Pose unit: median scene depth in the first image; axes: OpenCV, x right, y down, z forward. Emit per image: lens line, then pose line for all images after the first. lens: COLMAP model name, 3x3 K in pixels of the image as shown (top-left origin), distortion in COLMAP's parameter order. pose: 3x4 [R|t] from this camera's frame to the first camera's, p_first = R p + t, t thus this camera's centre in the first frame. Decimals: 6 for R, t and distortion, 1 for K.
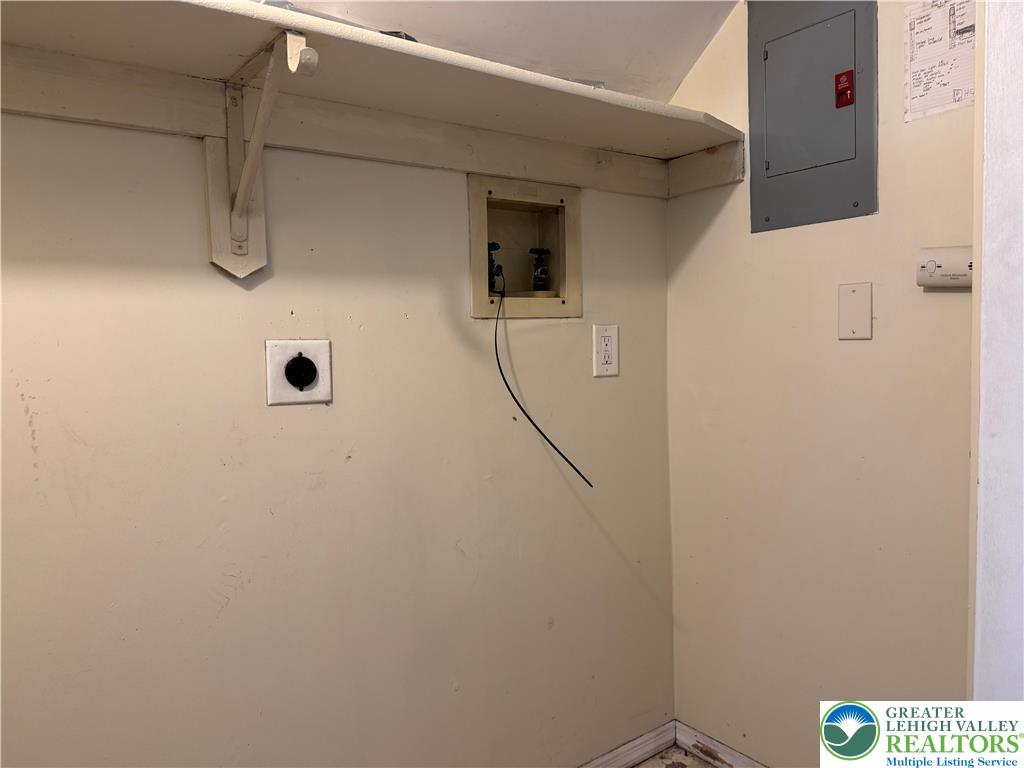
lens RADIAL K [[720.7, 0, 512.0], [0, 720.7, 384.0], [0, 0, 1]] dist [0.068811, -0.080029]
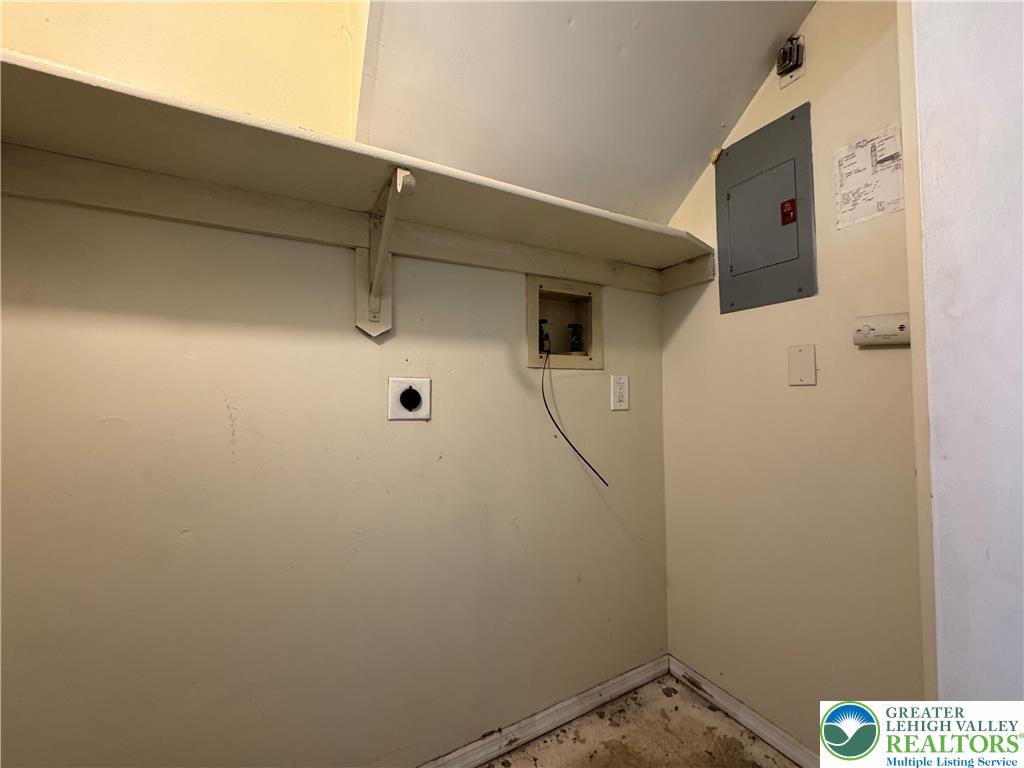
lens RADIAL K [[409.6, 0, 510.9], [0, 409.6, 383.0], [0, 0, 1]] dist [-0.002849, -0.000178]
pose [[0.989844, 0.013505, -0.141512, 0.031865], [-0.026629, 0.995471, -0.091257, 0.019720], [0.139638, 0.094098, 0.985721, 0.157361]]
